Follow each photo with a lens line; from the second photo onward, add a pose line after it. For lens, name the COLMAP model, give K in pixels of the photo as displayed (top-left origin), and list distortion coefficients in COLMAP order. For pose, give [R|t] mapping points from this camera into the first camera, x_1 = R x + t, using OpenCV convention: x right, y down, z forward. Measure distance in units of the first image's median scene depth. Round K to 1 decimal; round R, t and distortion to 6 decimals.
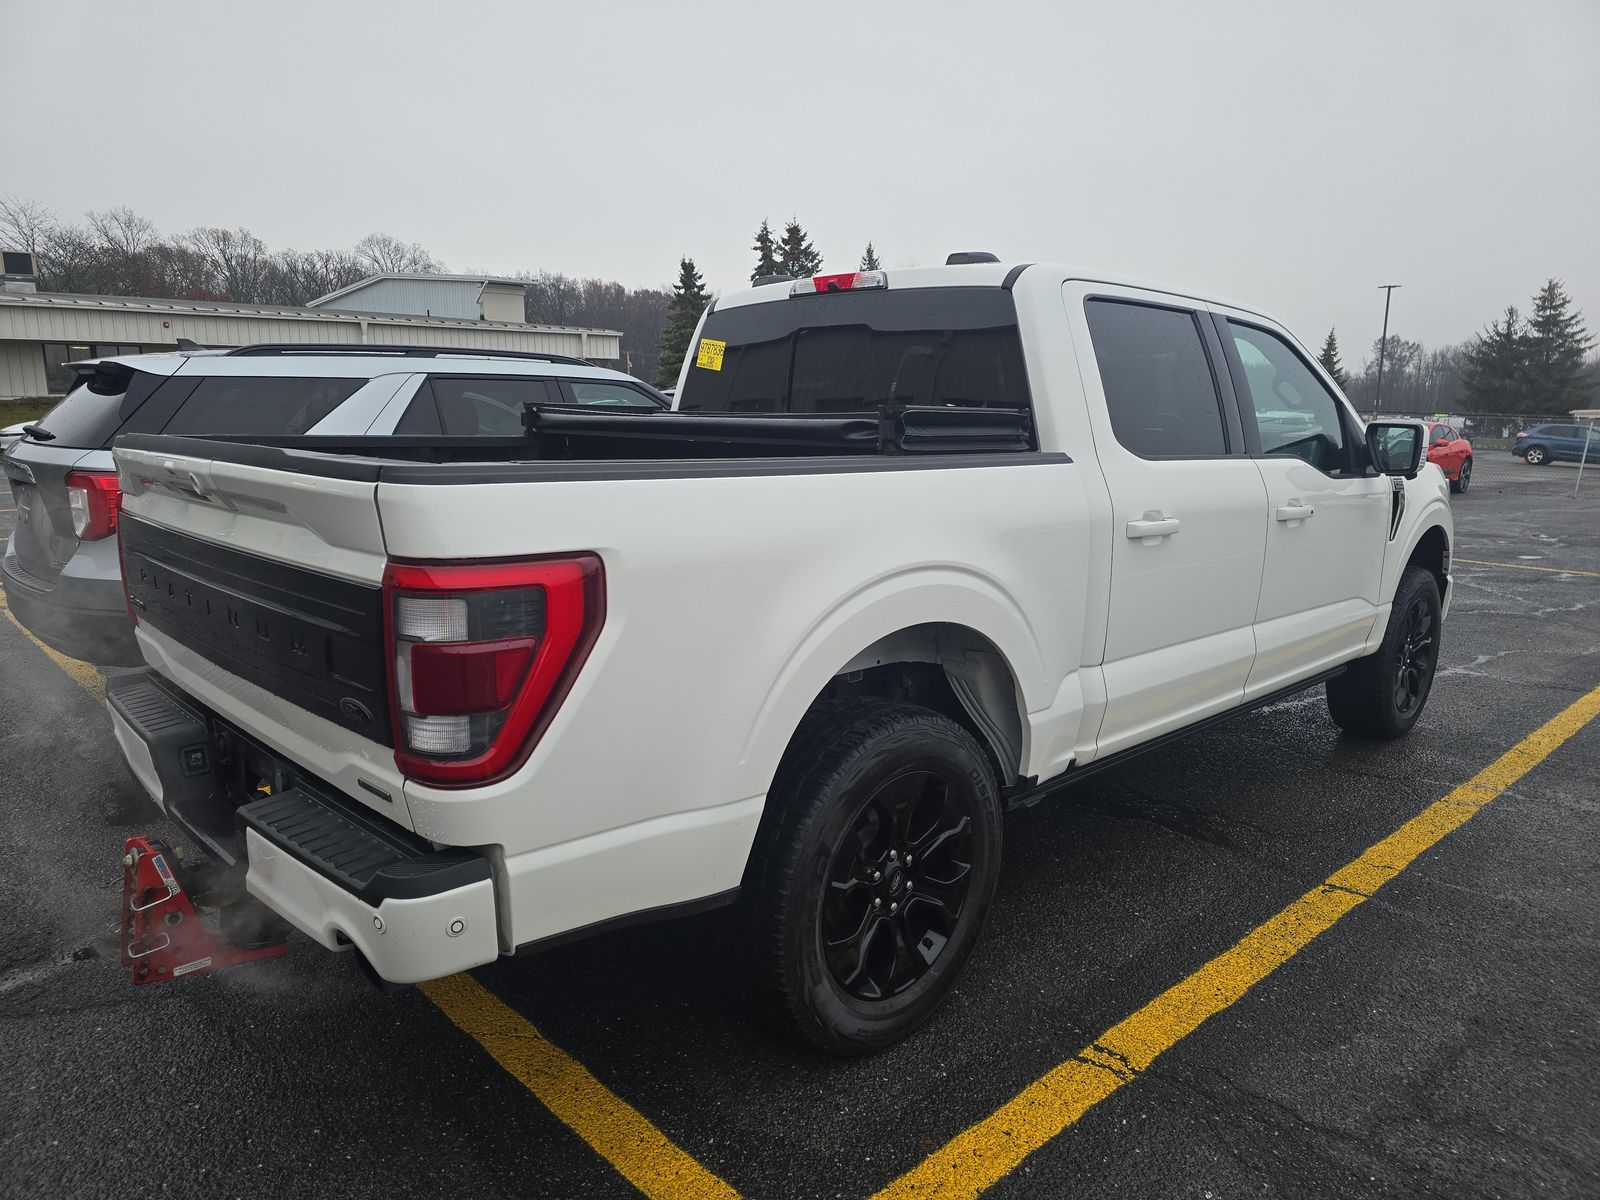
lens RADIAL K [[1087.6, 0, 800.0], [0, 1087.6, 600.0], [0, 0, 1]] dist [0.033435, -0.003743]
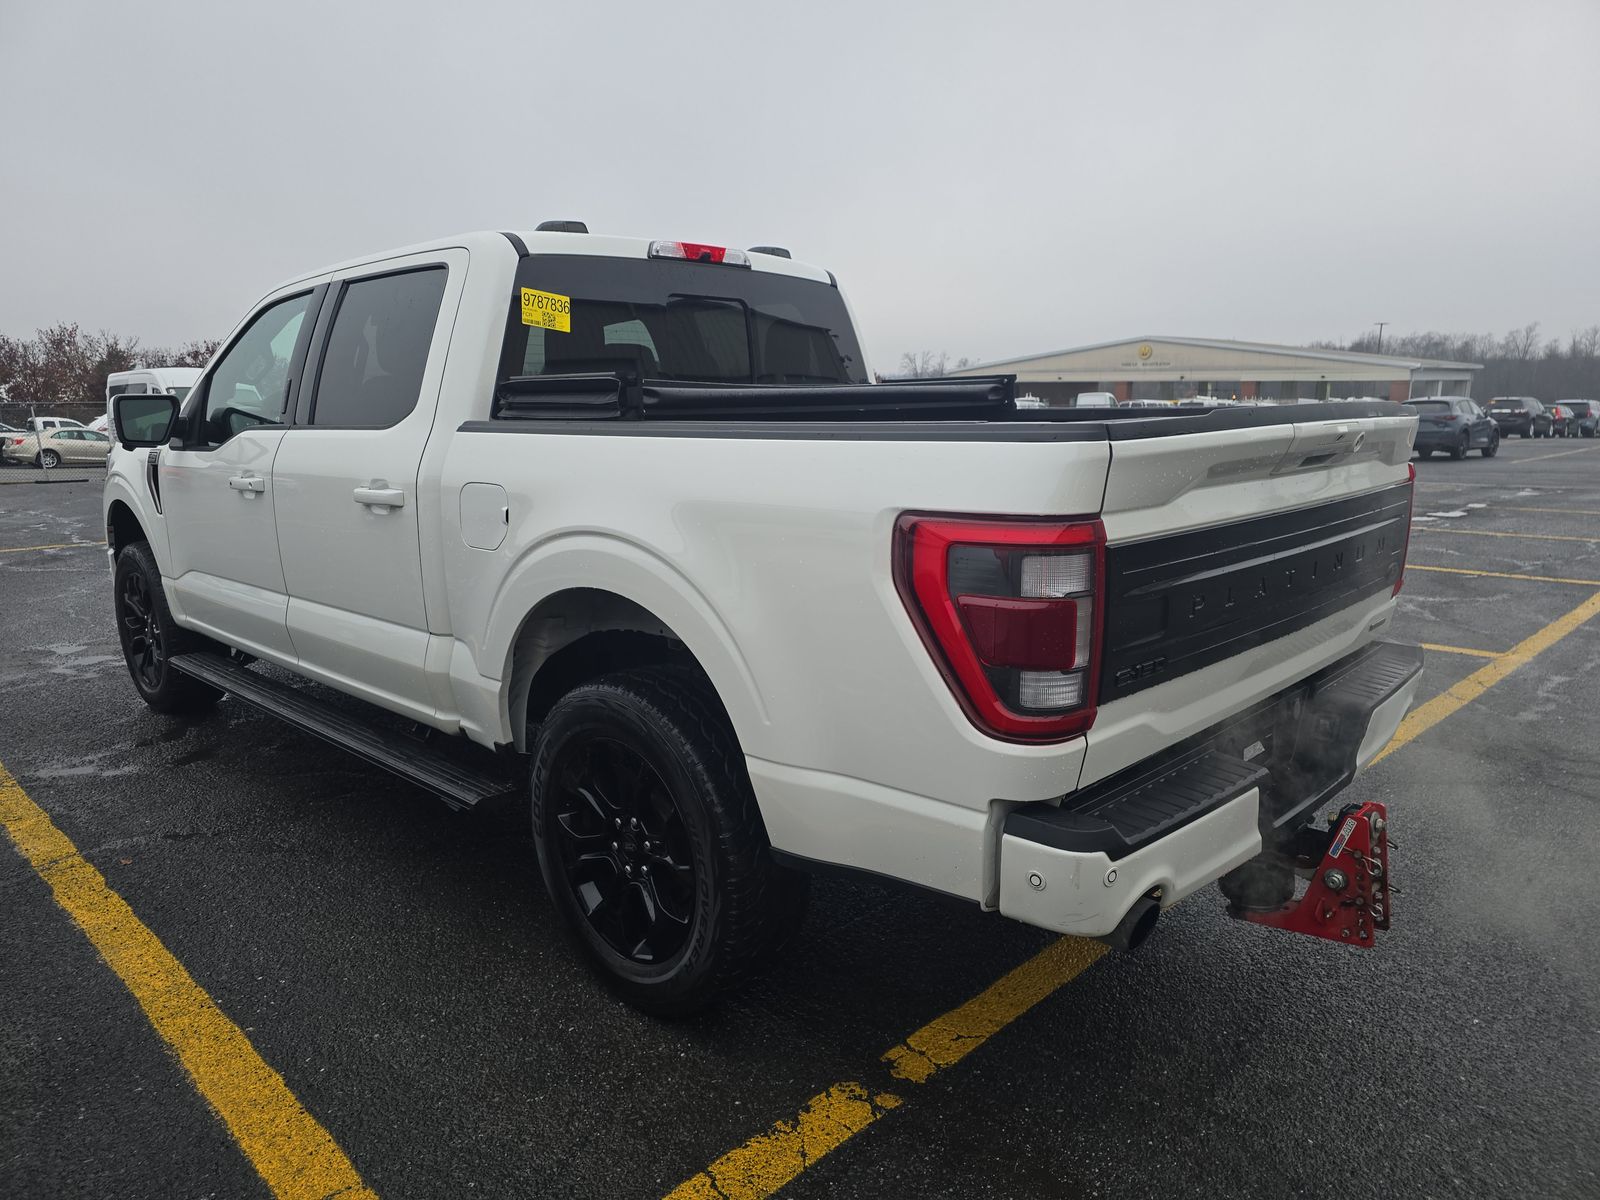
lens RADIAL K [[1087.6, 0, 800.0], [0, 1087.6, 600.0], [0, 0, 1]] dist [0.033435, -0.003743]
pose [[-0.040445, -0.194103, 0.980147, -1.064349], [0.181290, 0.963243, 0.198236, -0.176954], [-0.982598, 0.185709, -0.003770, 1.031292]]
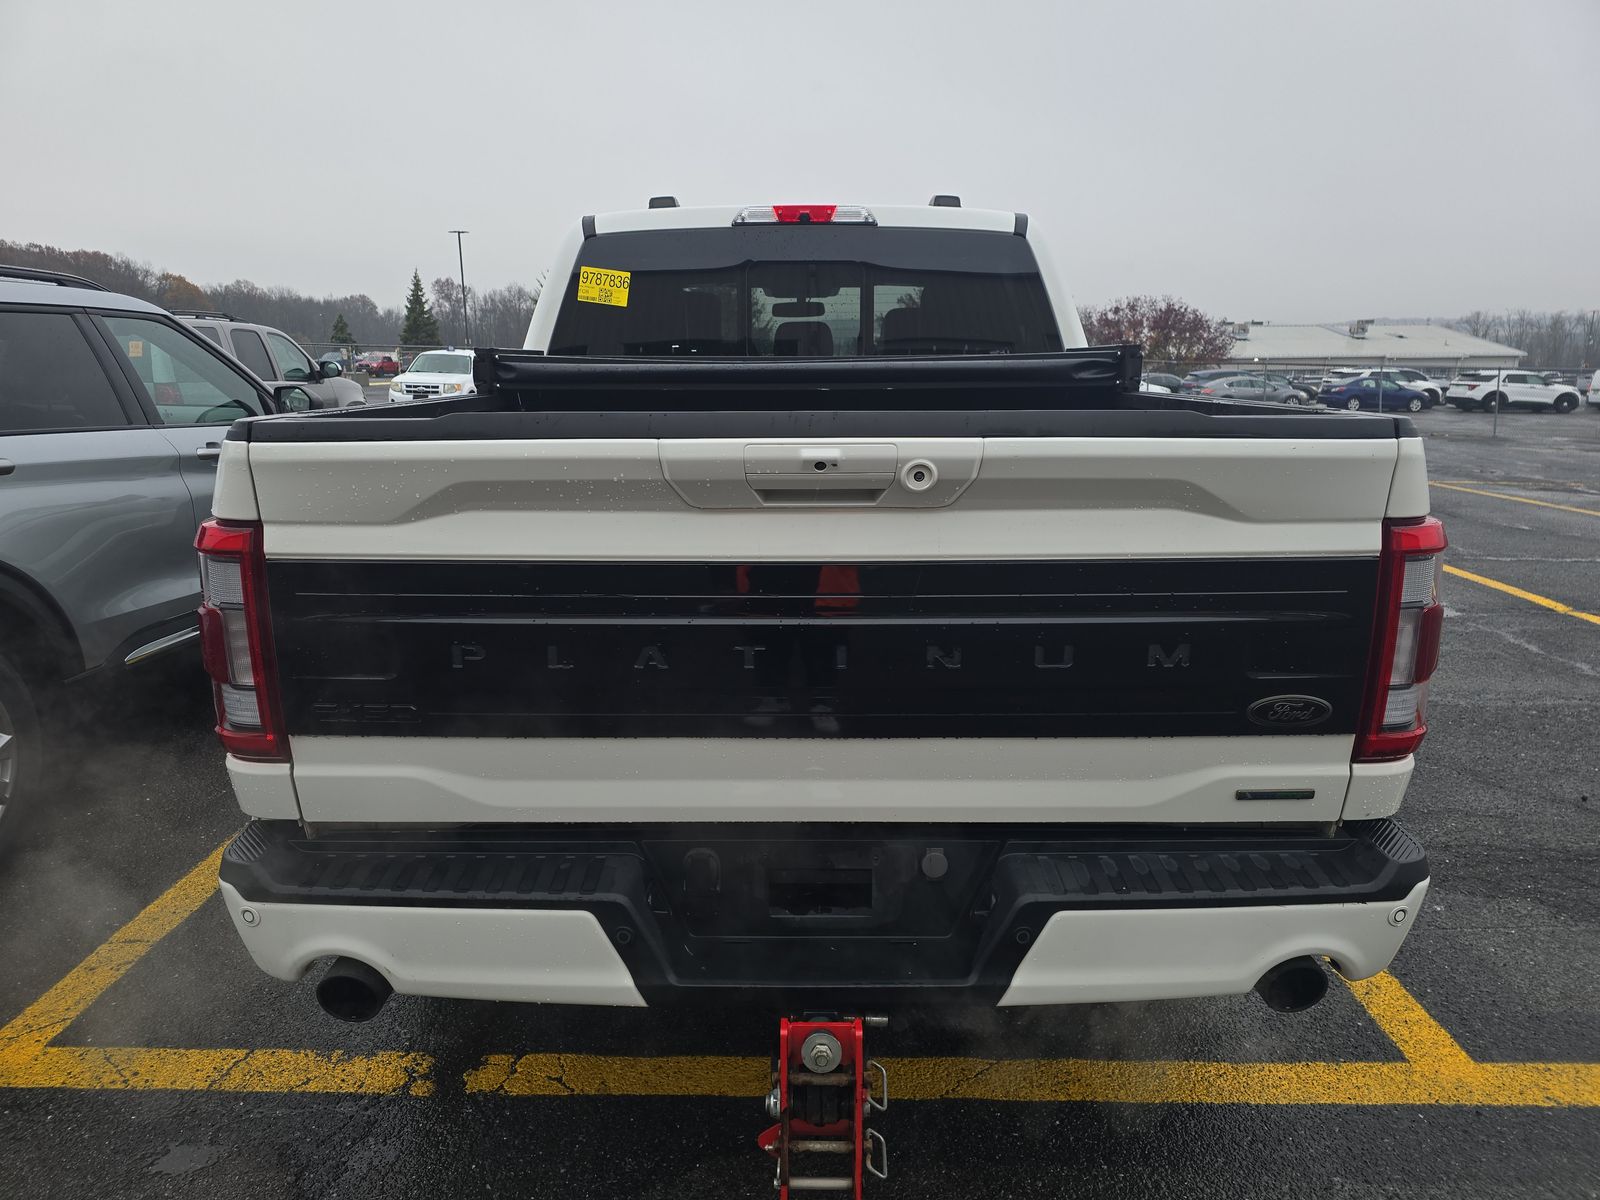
lens RADIAL K [[1087.6, 0, 800.0], [0, 1087.6, 600.0], [0, 0, 1]] dist [0.033435, -0.003743]
pose [[0.703364, -0.169435, 0.690341, -0.707141], [0.132058, 0.985416, 0.107308, -0.071140], [-0.698455, 0.015688, 0.715482, 0.362834]]
